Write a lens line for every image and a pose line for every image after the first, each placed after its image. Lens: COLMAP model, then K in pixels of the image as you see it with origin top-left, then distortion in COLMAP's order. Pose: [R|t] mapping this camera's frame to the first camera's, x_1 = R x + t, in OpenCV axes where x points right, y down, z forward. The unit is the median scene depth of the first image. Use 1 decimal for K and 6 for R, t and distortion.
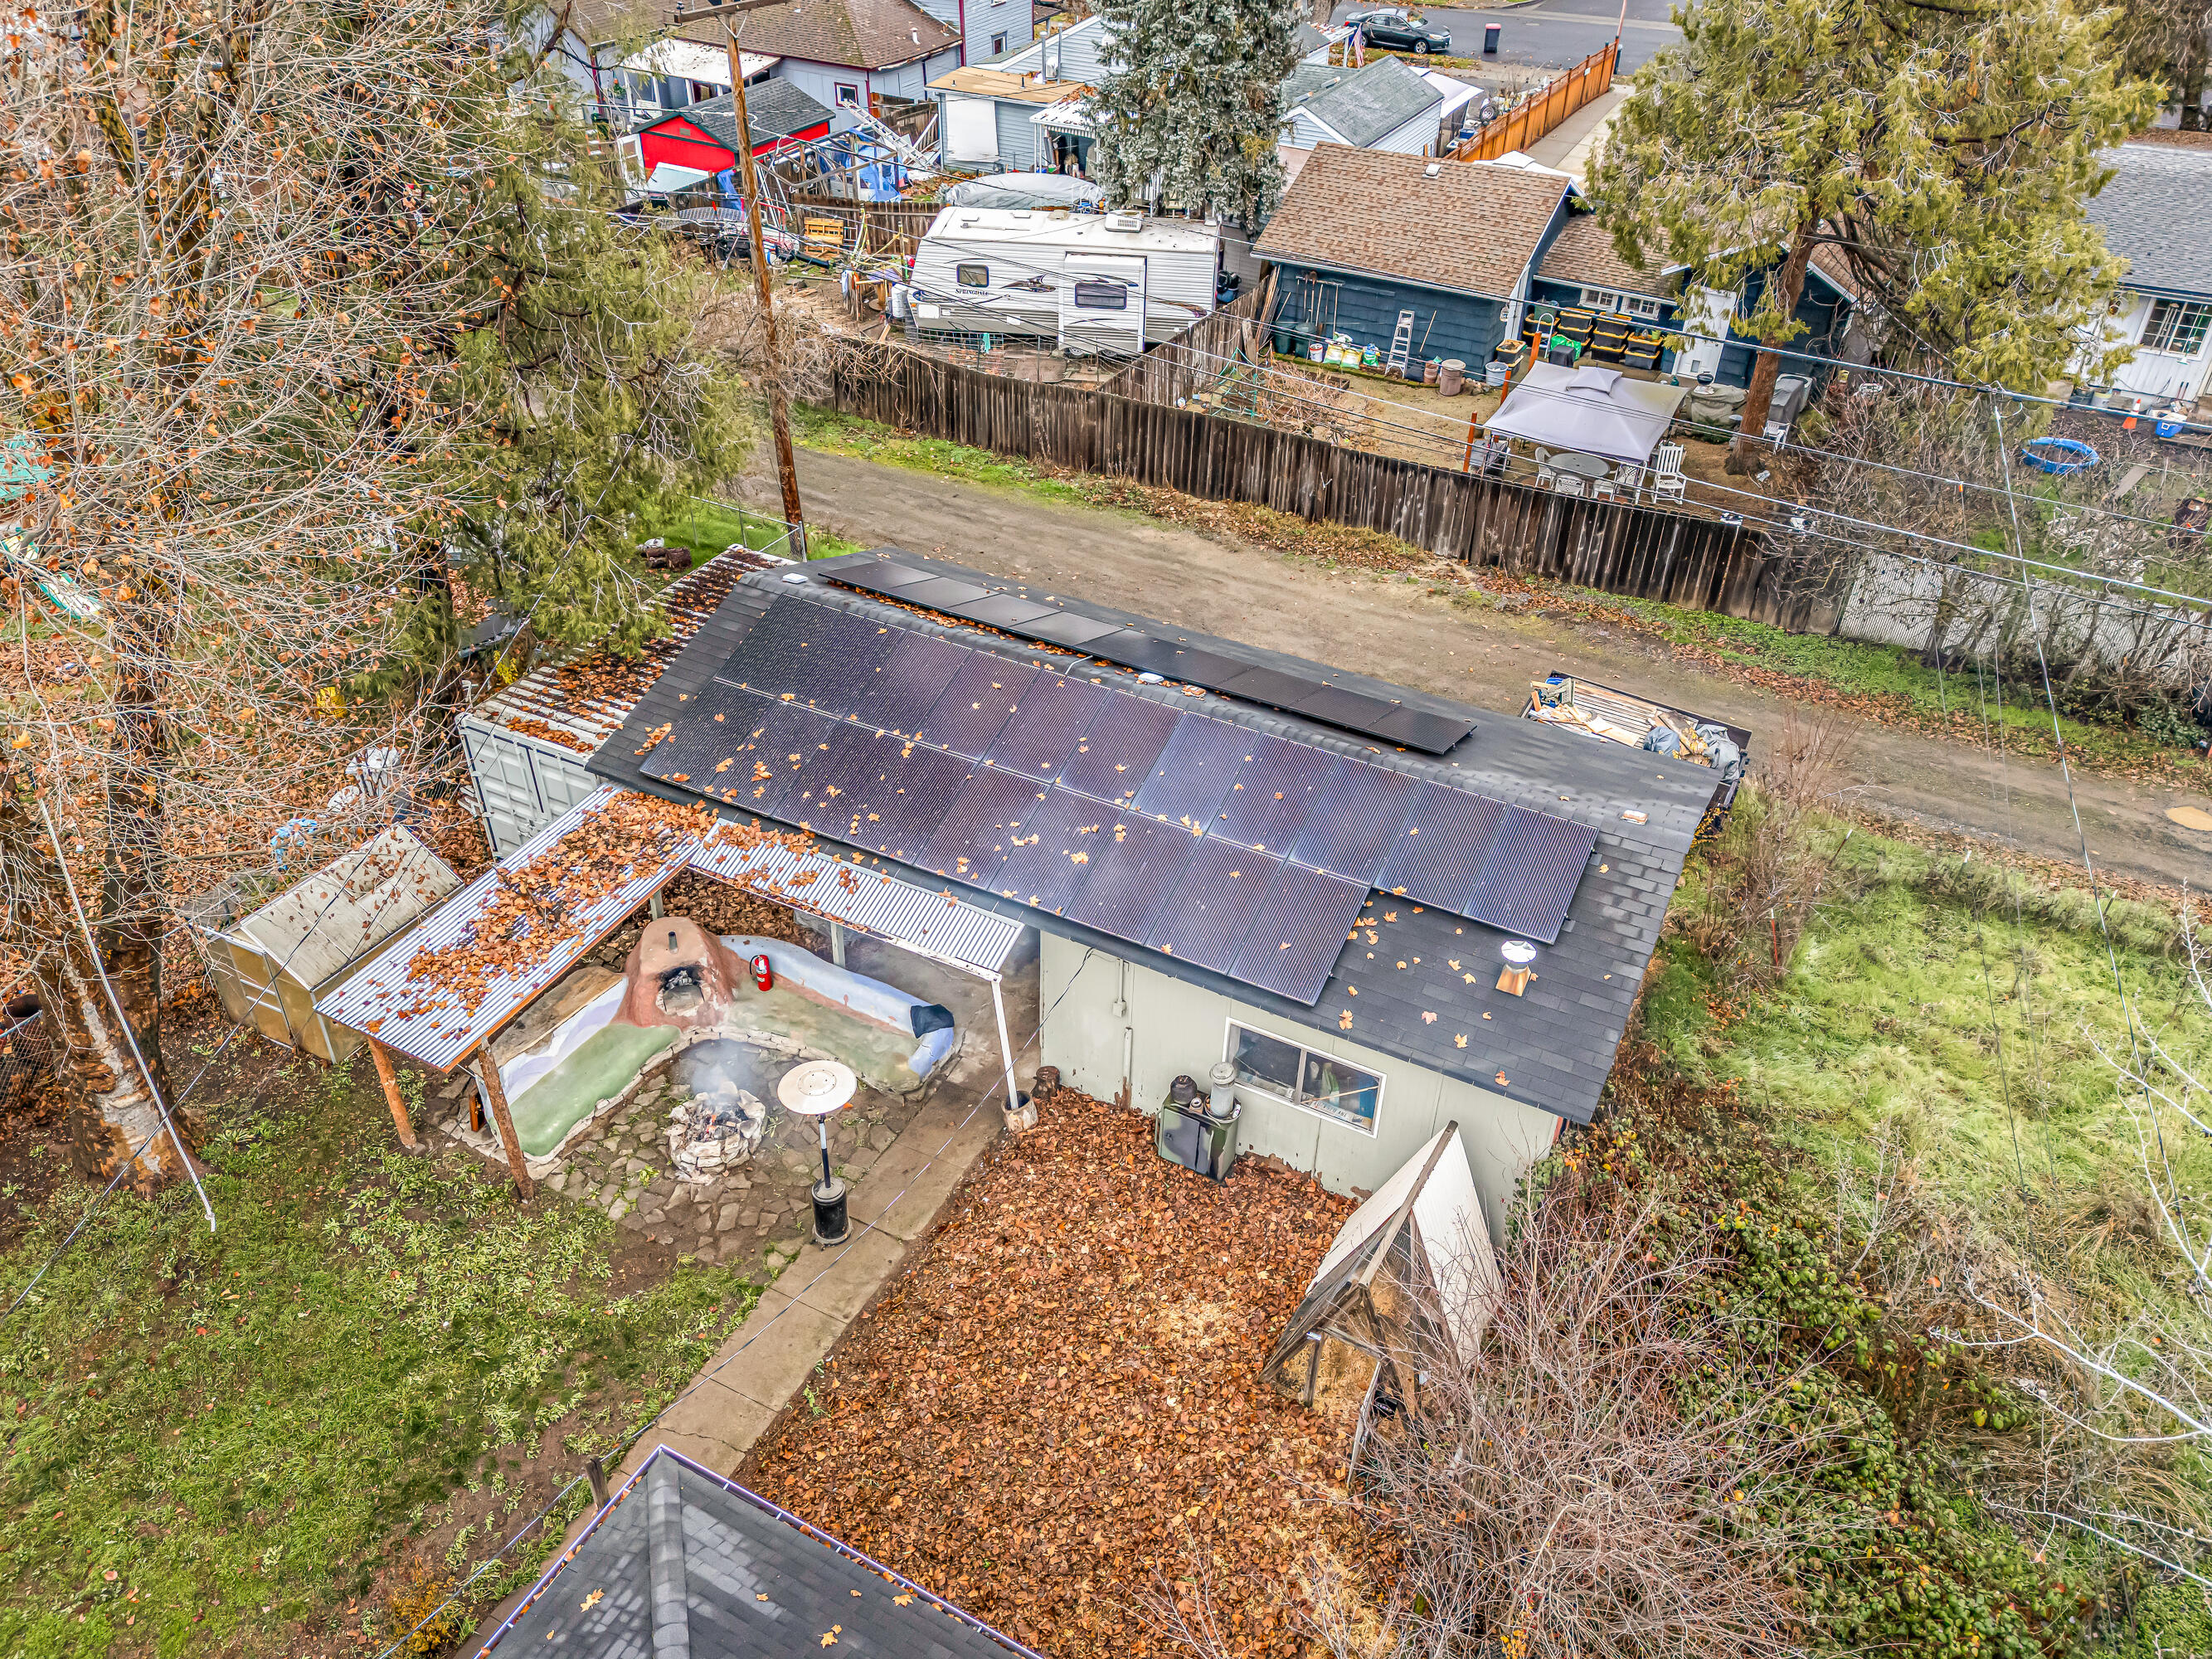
lens RADIAL K [[1646.9, 0, 1106.2], [0, 1646.9, 821.6], [0, 0, 1]] dist [0.061379, -0.049762]
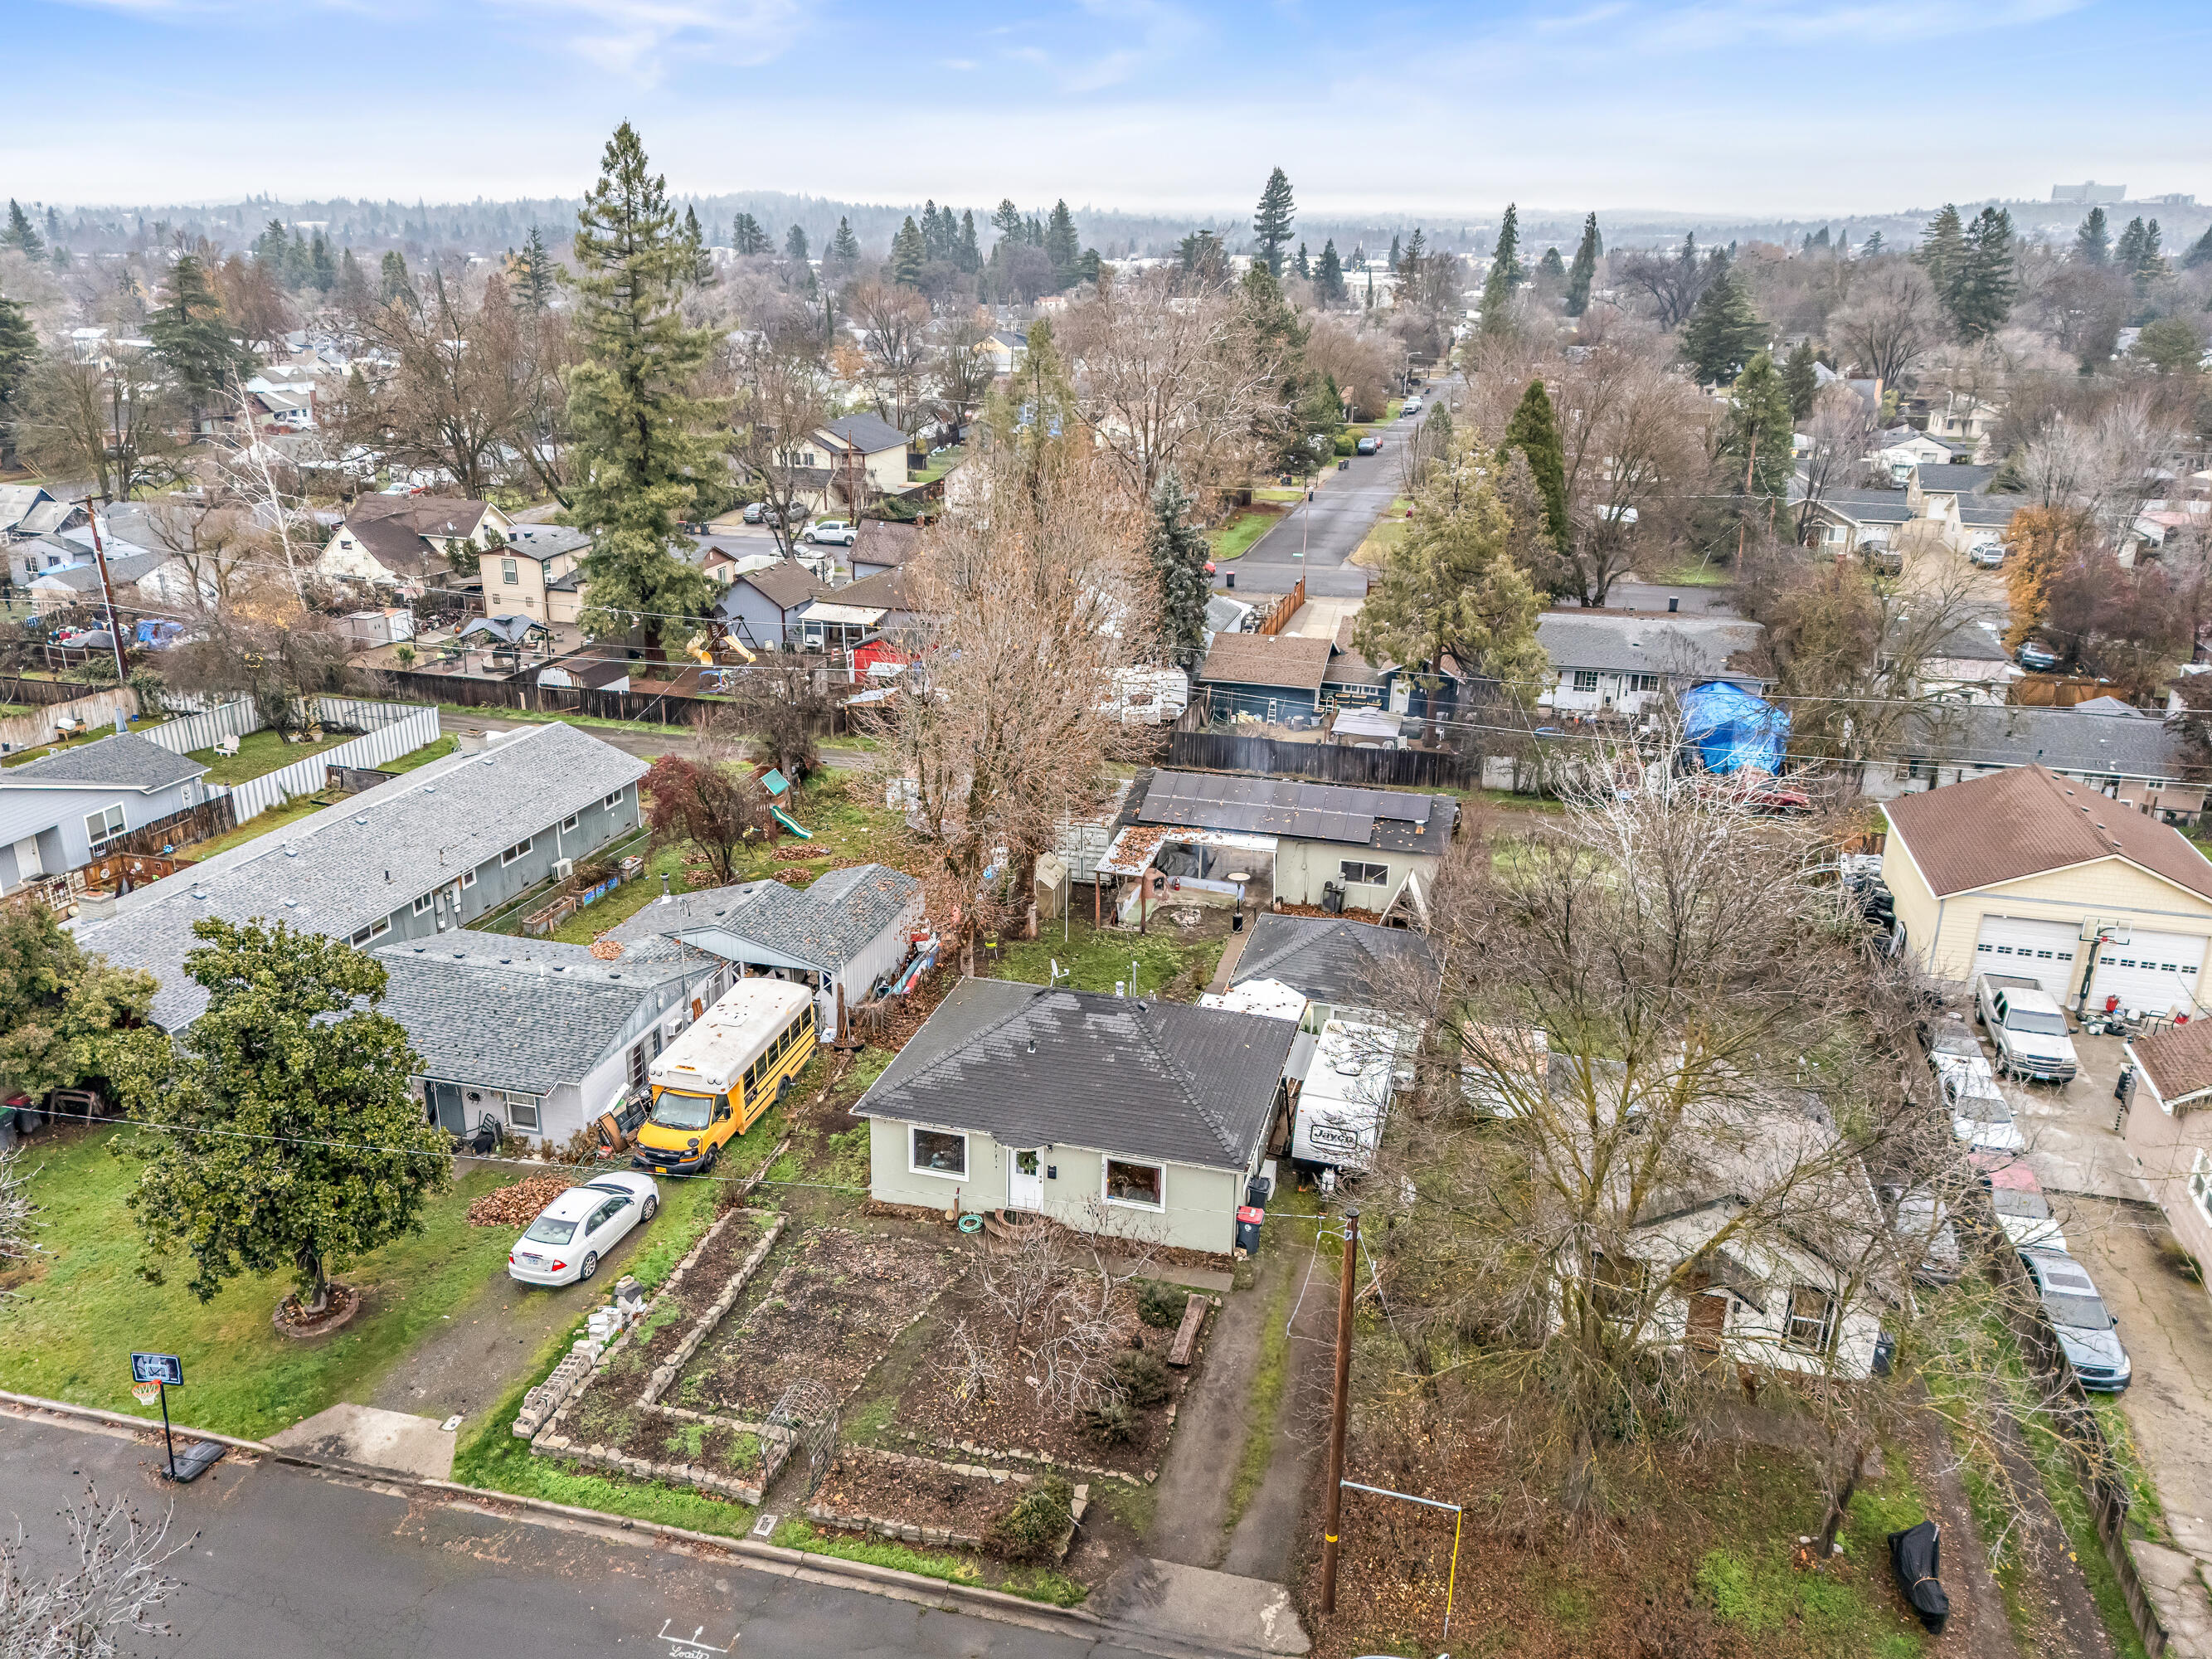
lens RADIAL K [[1646.9, 0, 1105.4], [0, 1646.9, 837.3], [0, 0, 1]] dist [0.061379, -0.049762]
pose [[0.975072, -0.083076, 0.205749, -0.654218], [0.136127, 0.956230, -0.259025, 0.531527], [-0.175225, 0.280576, 0.943702, -1.281418]]
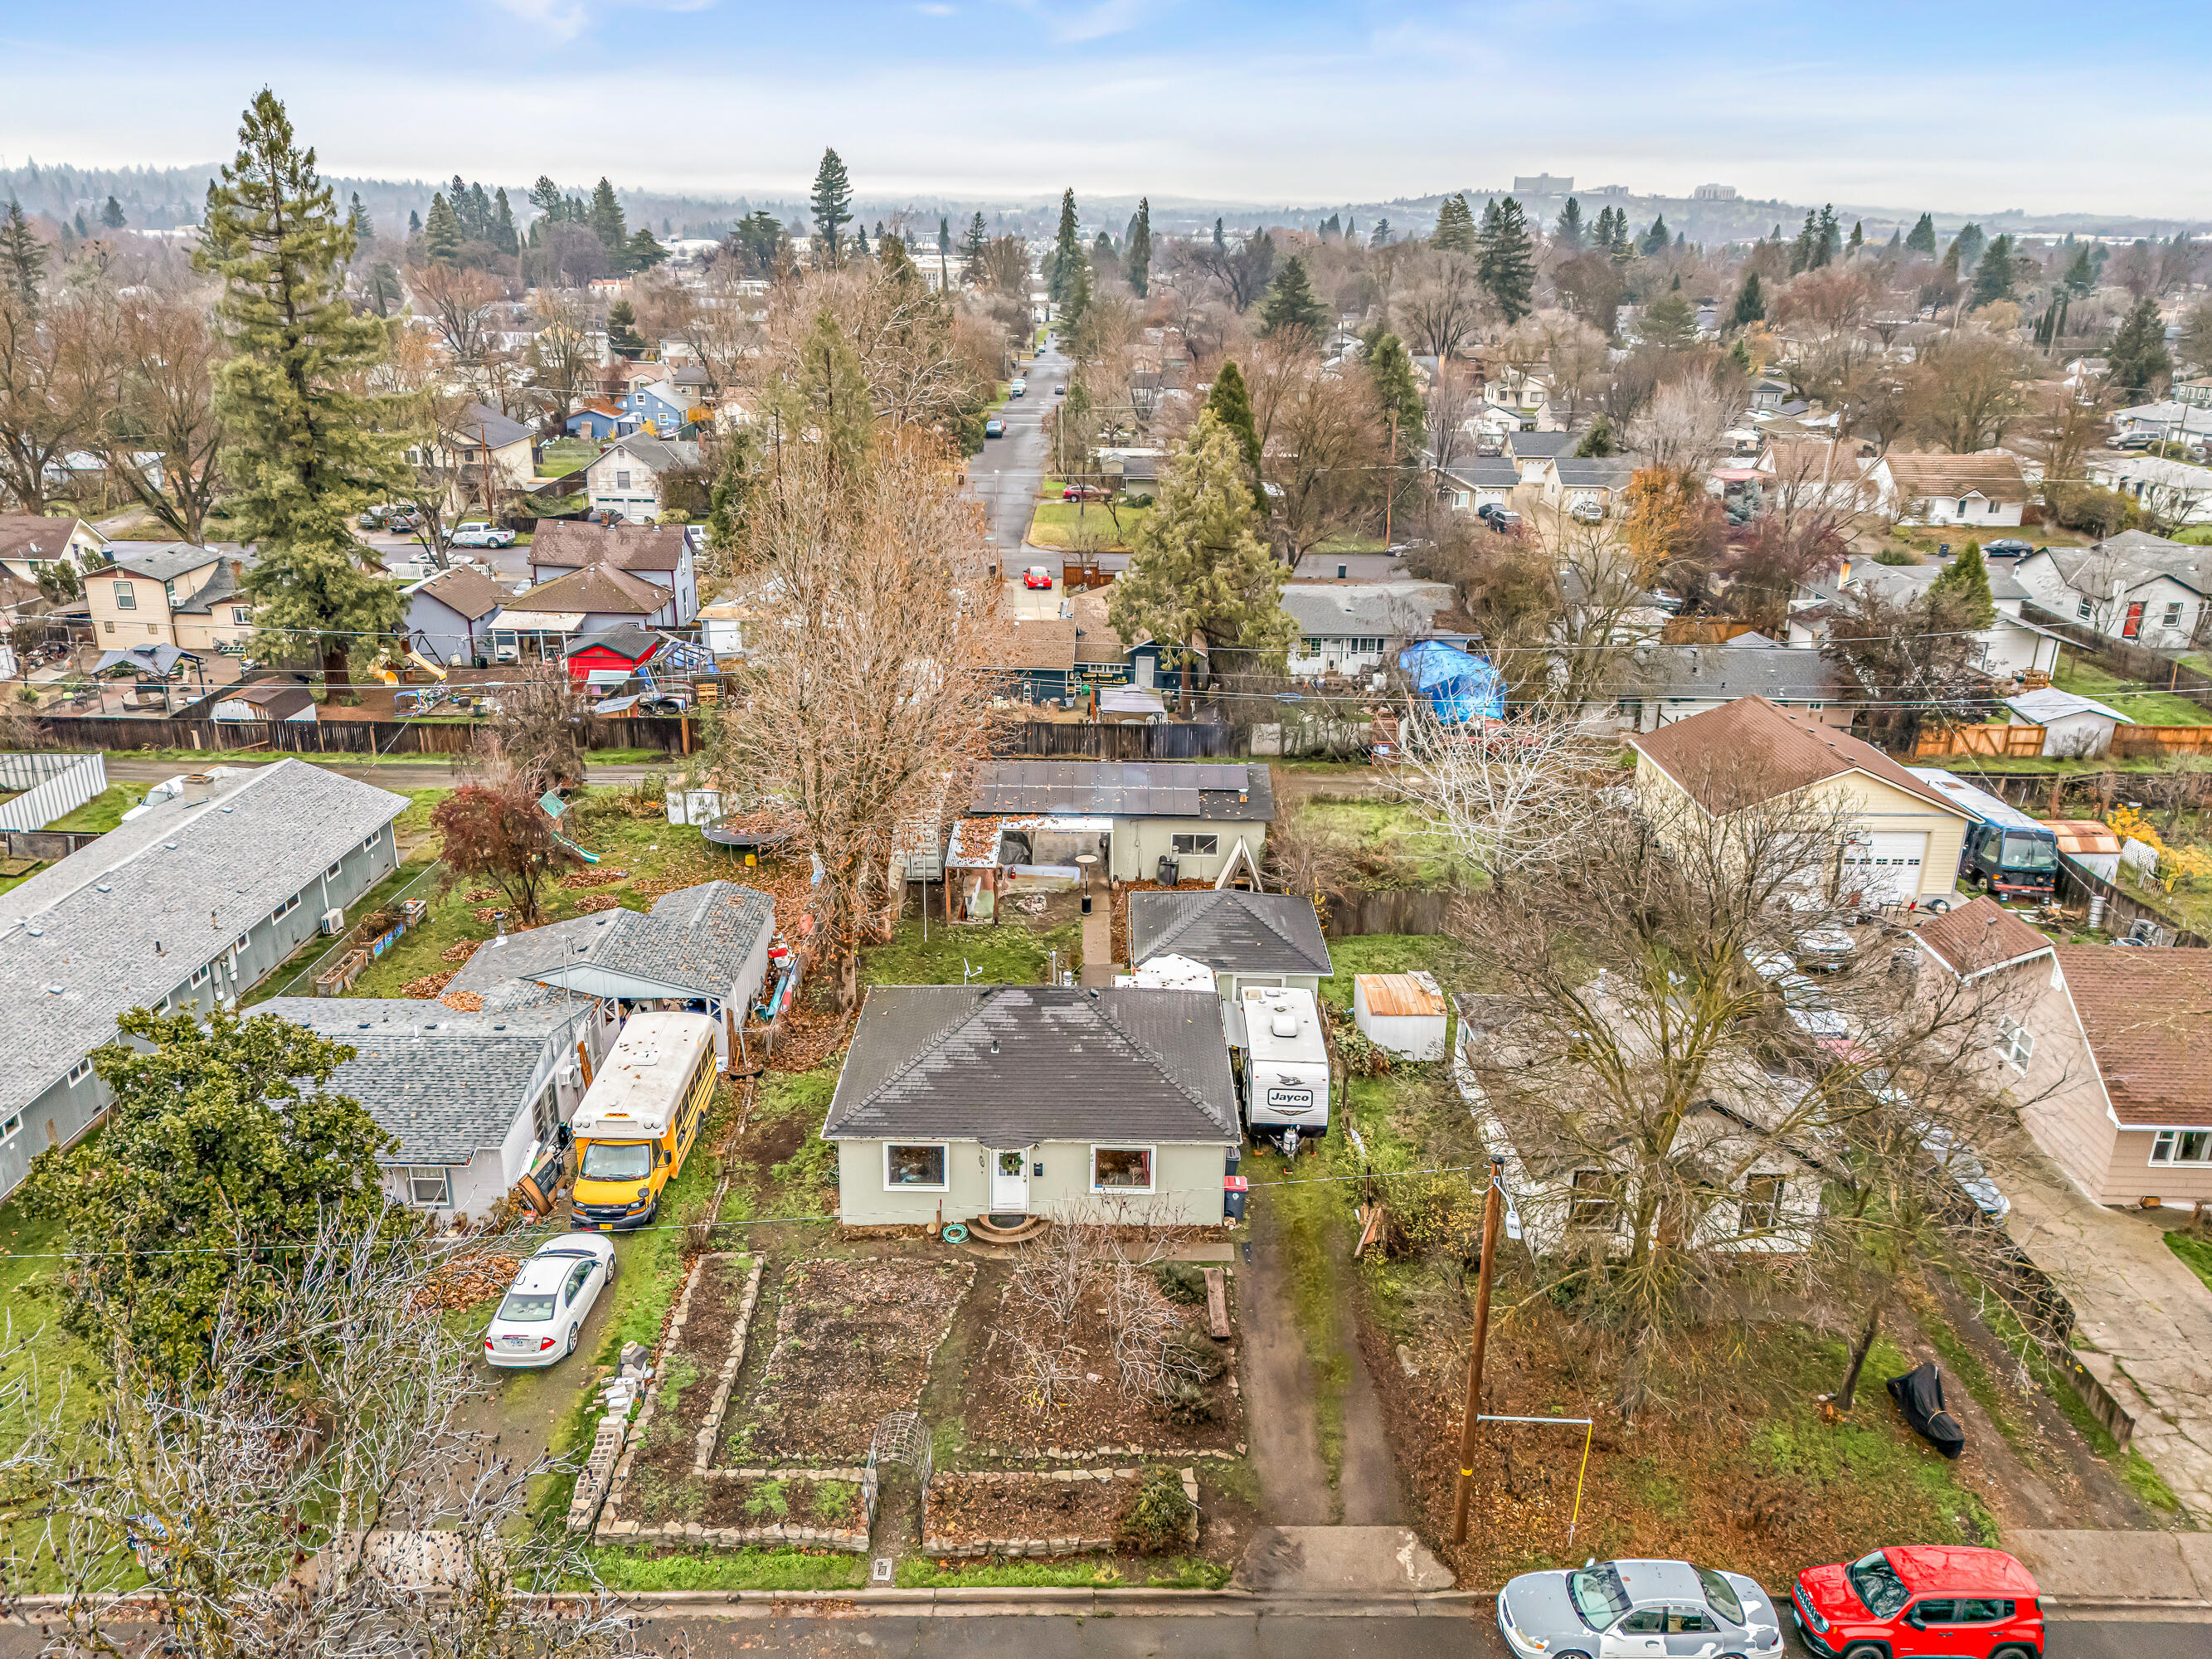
lens RADIAL K [[1646.9, 0, 1105.0], [0, 1646.9, 836.5], [0, 0, 1]] dist [0.061379, -0.049762]
pose [[0.883873, -0.169145, 0.436071, -0.936070], [0.277968, 0.939775, -0.198890, 0.464181], [-0.376167, 0.297007, 0.877659, -1.196711]]
